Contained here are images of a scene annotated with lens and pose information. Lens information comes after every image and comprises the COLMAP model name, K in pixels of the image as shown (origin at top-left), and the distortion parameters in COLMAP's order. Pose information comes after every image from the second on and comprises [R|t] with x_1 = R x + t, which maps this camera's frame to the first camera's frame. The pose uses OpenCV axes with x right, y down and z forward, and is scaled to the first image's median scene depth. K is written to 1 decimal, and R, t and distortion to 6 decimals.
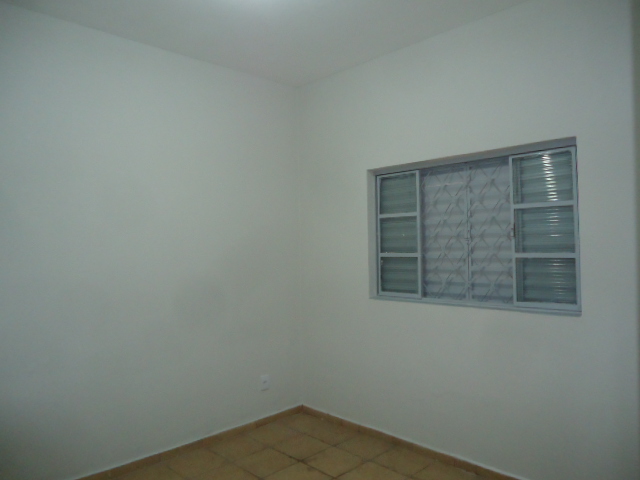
lens RADIAL K [[473.2, 0, 321.4], [0, 473.2, 236.3], [0, 0, 1]] dist [0.001430, 0.003590]
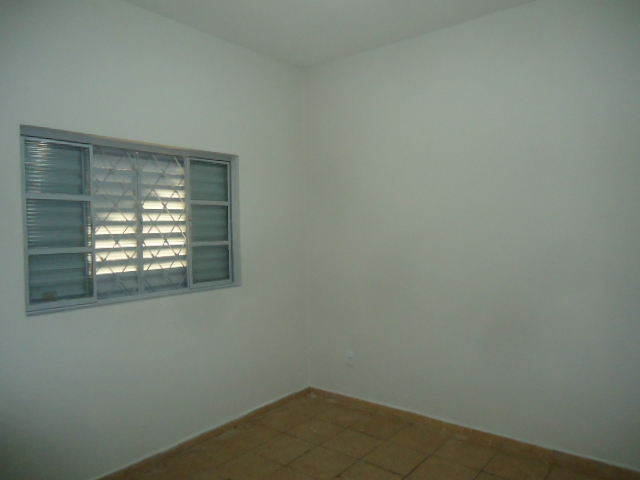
lens RADIAL K [[473.2, 0, 321.4], [0, 473.2, 236.3], [0, 0, 1]] dist [0.001430, 0.003590]
pose [[-0.115402, 0.002566, 0.993316, -0.750757], [0.003007, 0.999993, -0.002234, 0.023609], [-0.993314, 0.002729, -0.115409, 0.802847]]
